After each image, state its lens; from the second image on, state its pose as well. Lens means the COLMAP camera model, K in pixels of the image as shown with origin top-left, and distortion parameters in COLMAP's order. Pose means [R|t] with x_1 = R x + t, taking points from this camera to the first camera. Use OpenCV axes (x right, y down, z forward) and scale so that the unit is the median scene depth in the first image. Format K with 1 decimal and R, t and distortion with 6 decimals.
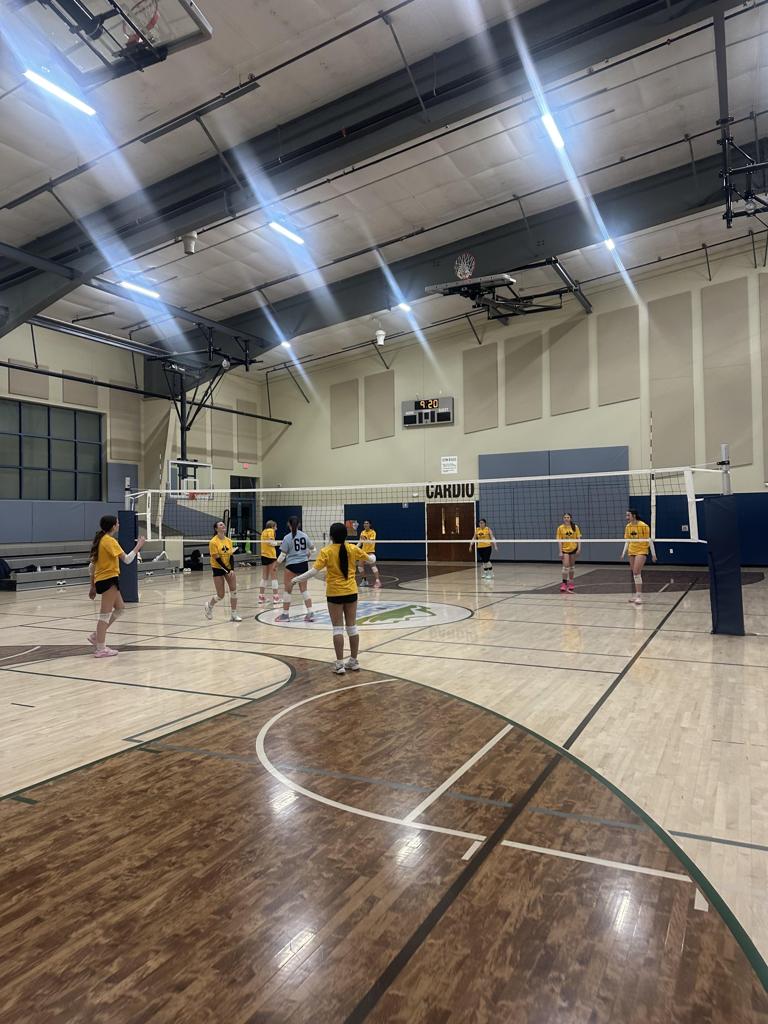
lens RADIAL K [[717.5, 0, 386.9], [0, 717.5, 520.3], [0, 0, 1]] dist [0.047247, -0.049061]
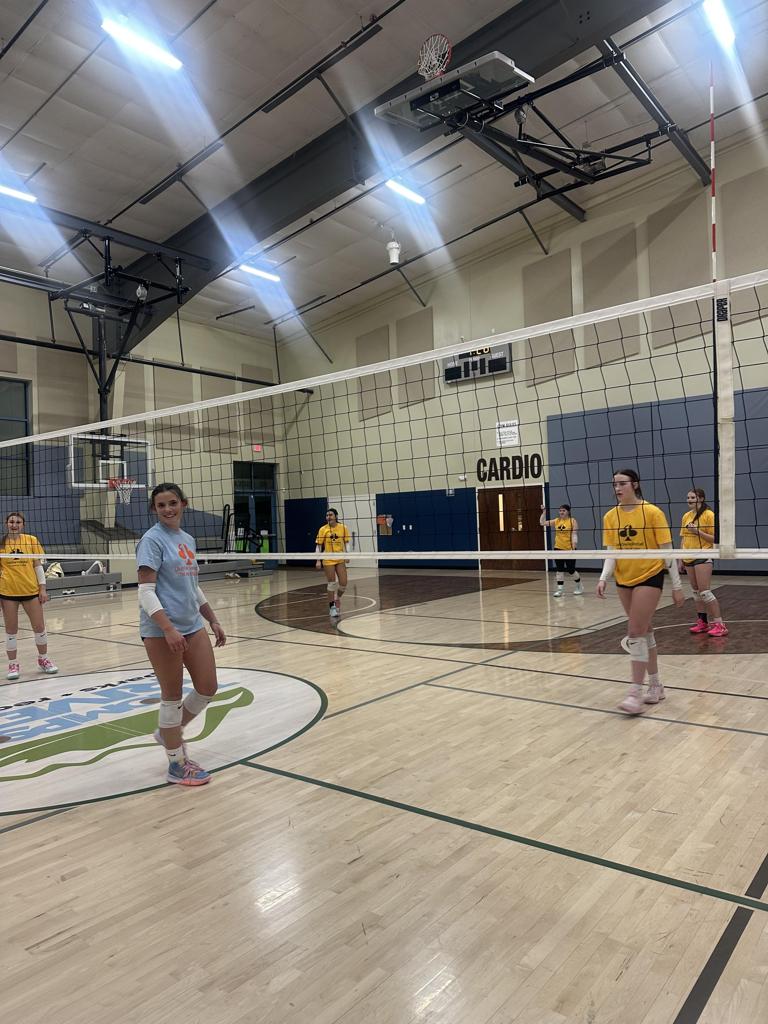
lens RADIAL K [[717.5, 0, 401.0], [0, 717.5, 520.5], [0, 0, 1]] dist [0.047247, -0.049061]
pose [[0.979993, -0.019608, -0.198064, 0.132650], [0.020524, 0.999786, 0.002573, 0.005300], [0.197971, -0.006586, 0.980186, 0.309866]]
